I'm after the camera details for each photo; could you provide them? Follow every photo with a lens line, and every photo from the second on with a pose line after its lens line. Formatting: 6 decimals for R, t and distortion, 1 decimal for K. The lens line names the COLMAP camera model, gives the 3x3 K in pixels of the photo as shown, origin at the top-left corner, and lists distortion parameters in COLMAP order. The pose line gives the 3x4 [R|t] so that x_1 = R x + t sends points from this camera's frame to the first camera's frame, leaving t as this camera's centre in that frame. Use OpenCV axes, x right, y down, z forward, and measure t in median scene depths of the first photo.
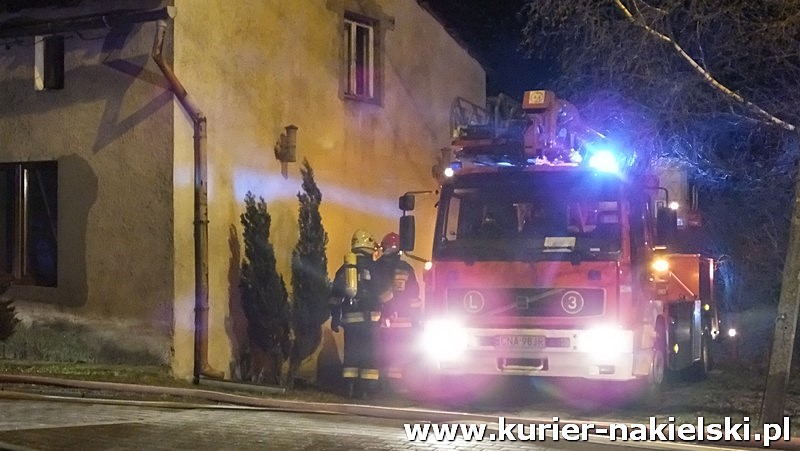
lens RADIAL K [[1334.9, 0, 335.0], [0, 1334.9, 226.8], [0, 0, 1]] dist [0.004393, 1.369154]
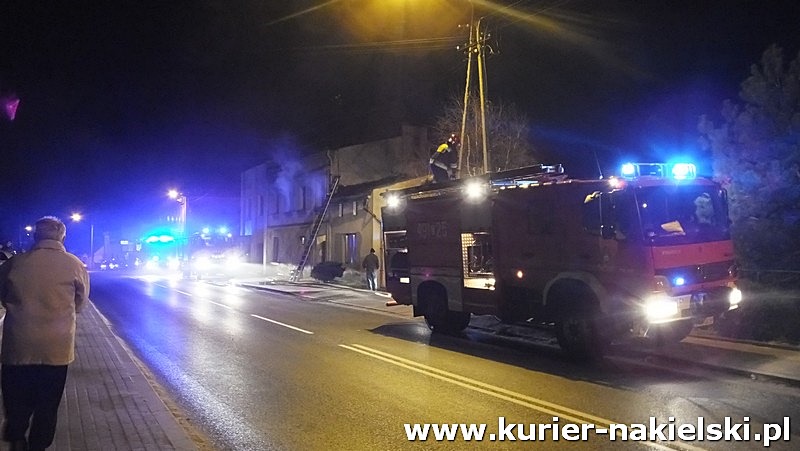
lens RADIAL K [[663.5, 0, 400.0], [0, 663.5, 225.5], [0, 0, 1]] dist [-0.005824, 0.010949]
pose [[0.872404, -0.015396, -0.488543, 0.895409], [0.000020, 0.999505, -0.031463, -0.009403], [0.488785, 0.027439, 0.871973, -0.678518]]
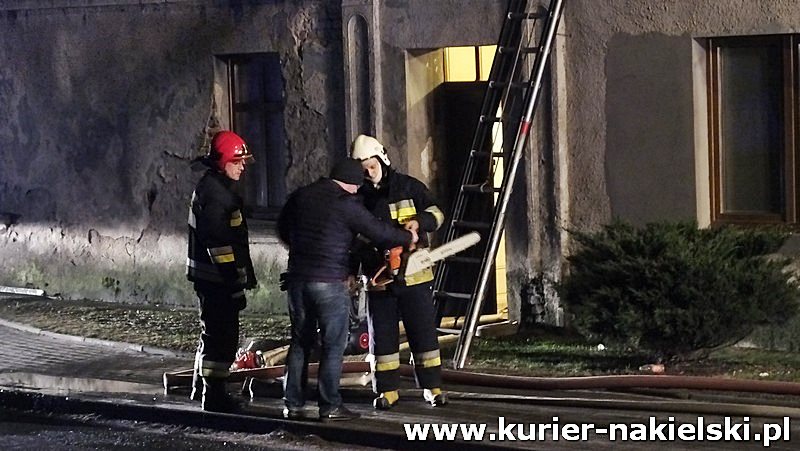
lens RADIAL K [[2954.2, 0, 400.0], [0, 2954.2, 225.5], [0, 0, 1]] dist [0.002235, 0.739662]
pose [[0.956418, -0.012846, -0.291718, -0.013545], [0.033304, 0.997312, 0.065272, -0.057729], [0.290096, -0.072143, 0.954275, -0.366580]]
